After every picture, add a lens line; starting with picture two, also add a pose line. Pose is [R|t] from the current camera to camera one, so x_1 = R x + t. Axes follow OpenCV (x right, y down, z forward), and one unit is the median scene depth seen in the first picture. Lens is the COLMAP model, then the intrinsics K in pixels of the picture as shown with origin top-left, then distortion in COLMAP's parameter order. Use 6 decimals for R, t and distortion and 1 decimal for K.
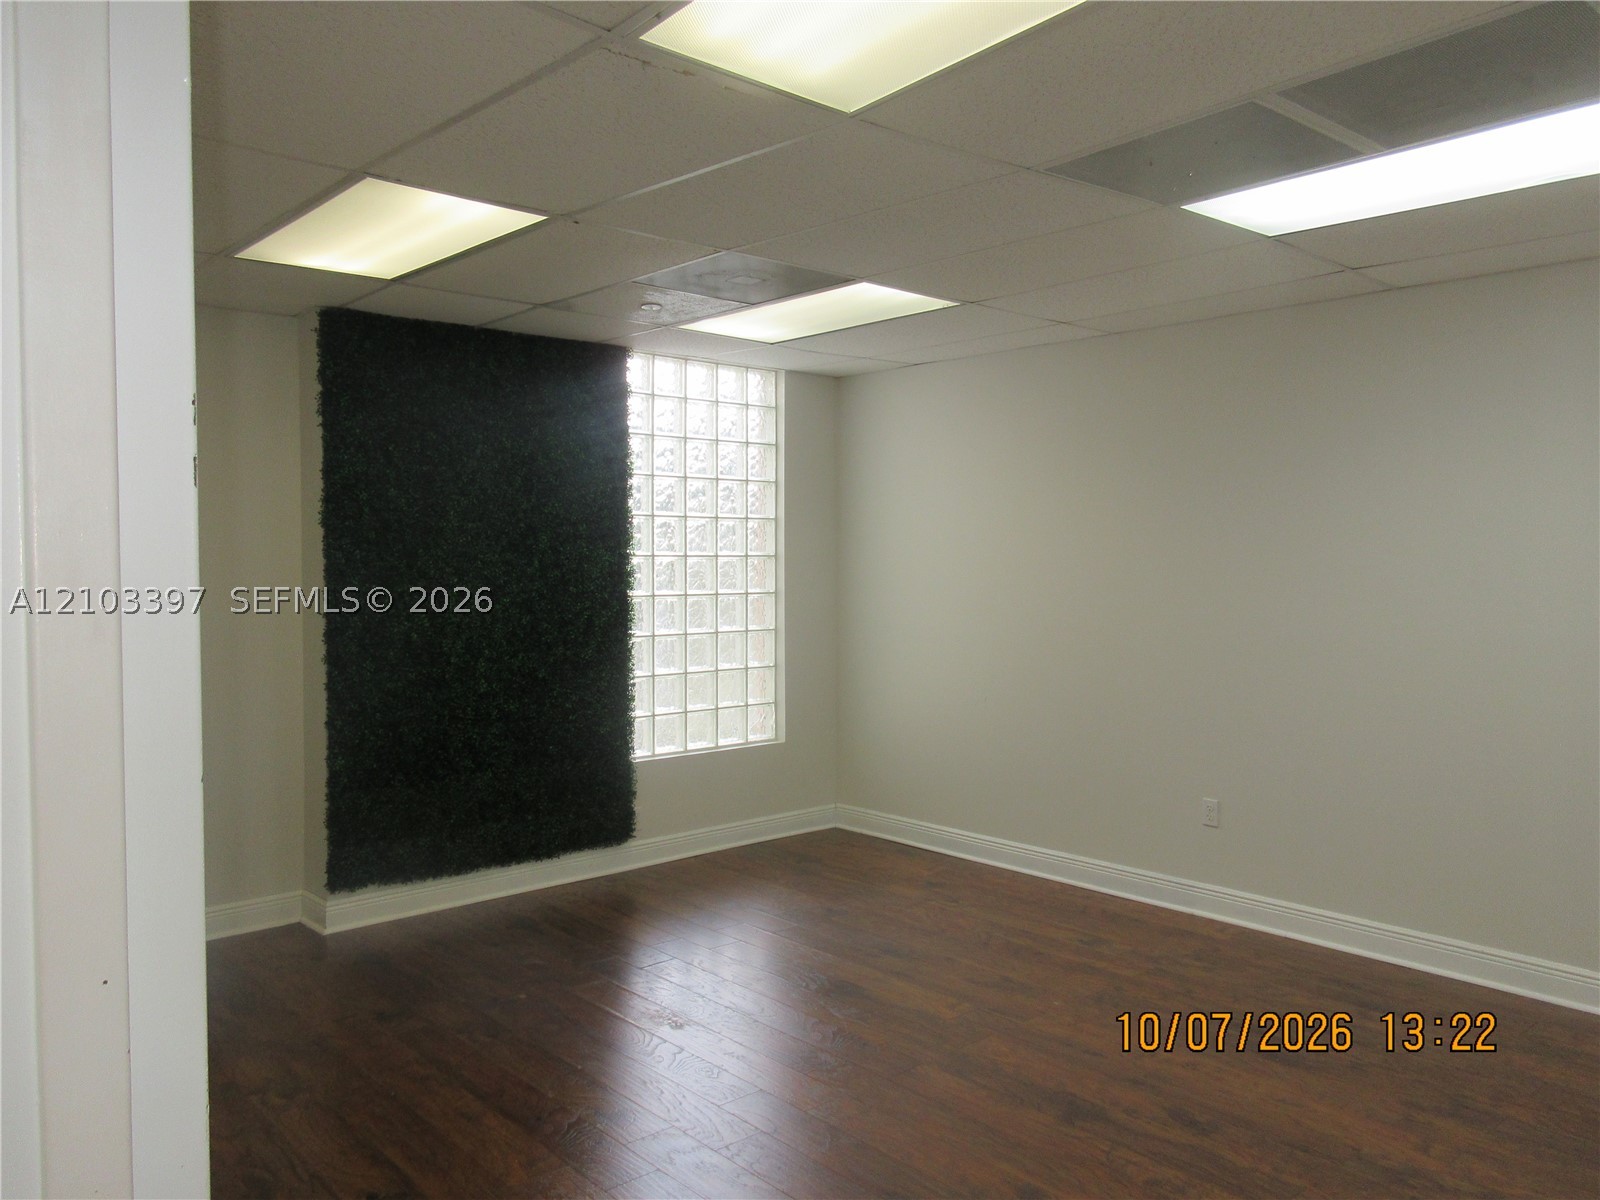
lens RADIAL K [[1174.1, 0, 800.0], [0, 1174.1, 600.0], [0, 0, 1]] dist [-0.003293, -0.002568]
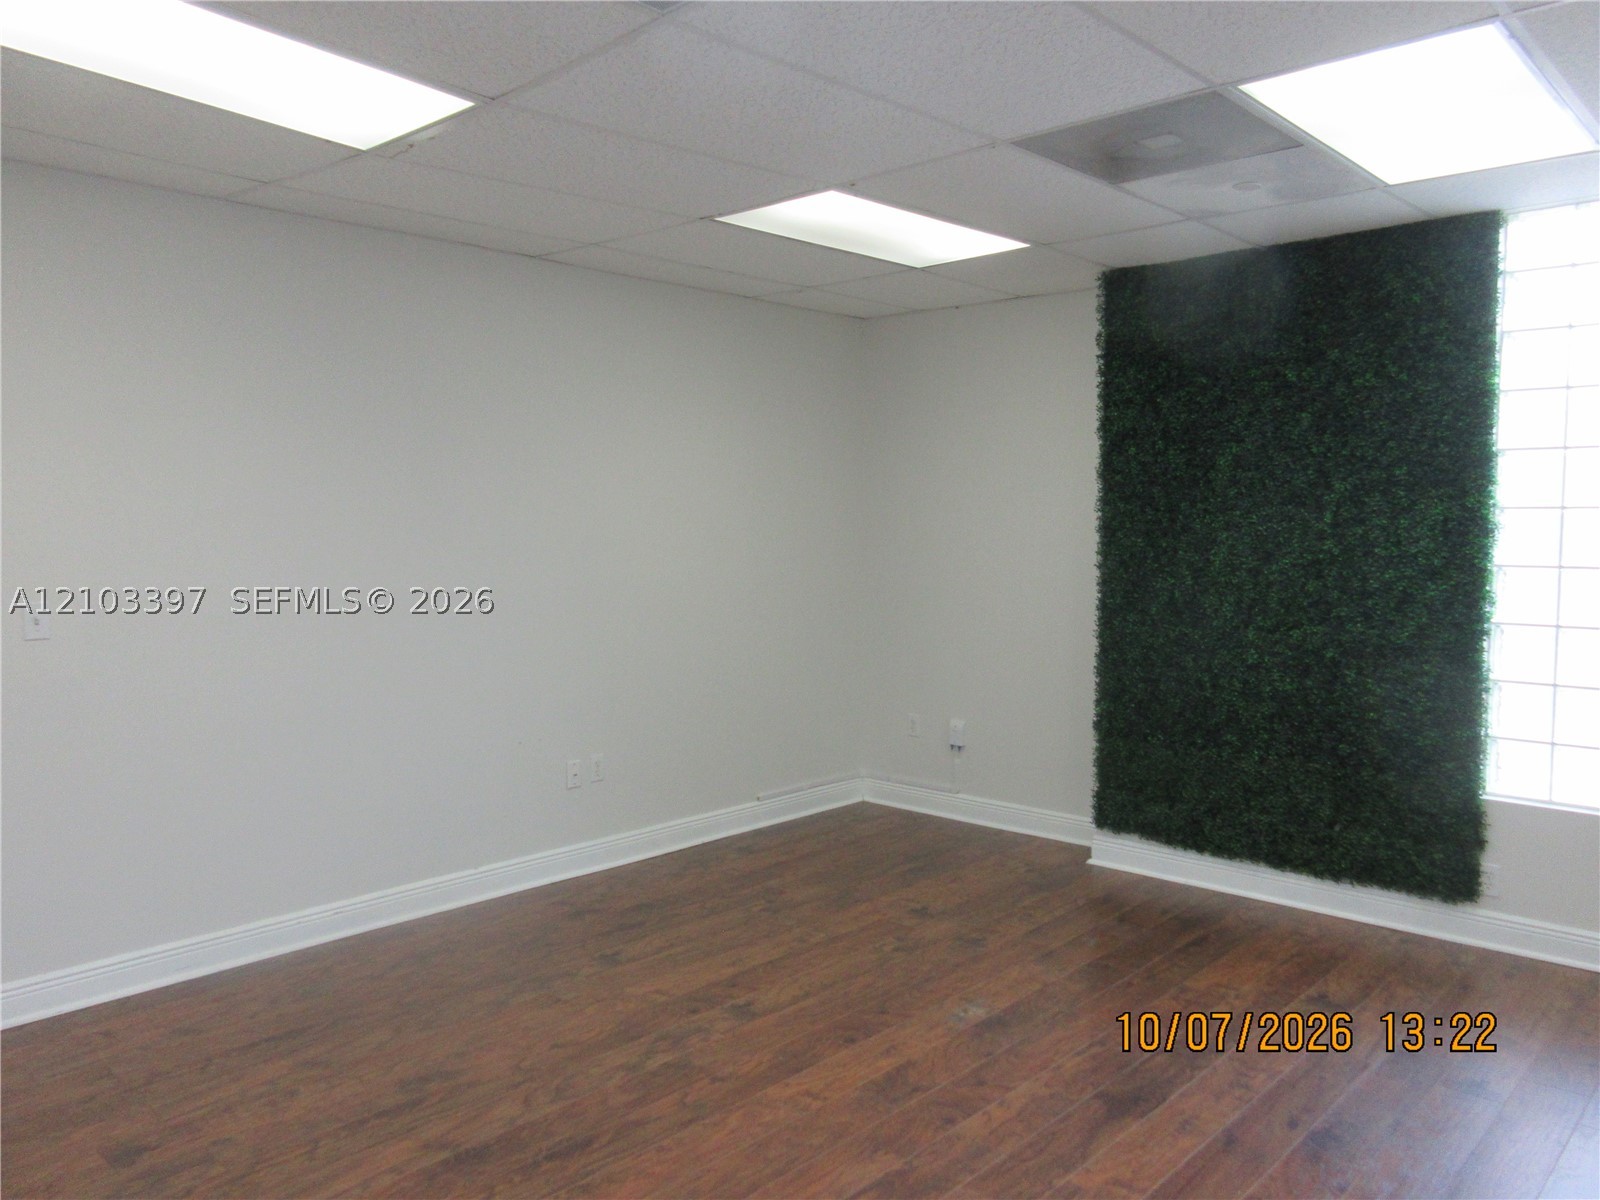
lens RADIAL K [[1200.8, 0, 800.0], [0, 1200.8, 600.0], [0, 0, 1]] dist [0.098275, -0.000850]
pose [[0.150589, 0.070423, -0.986085, 0.575513], [-0.037857, 0.997139, 0.065431, -0.016414], [0.987871, 0.027477, 0.152824, 0.514164]]
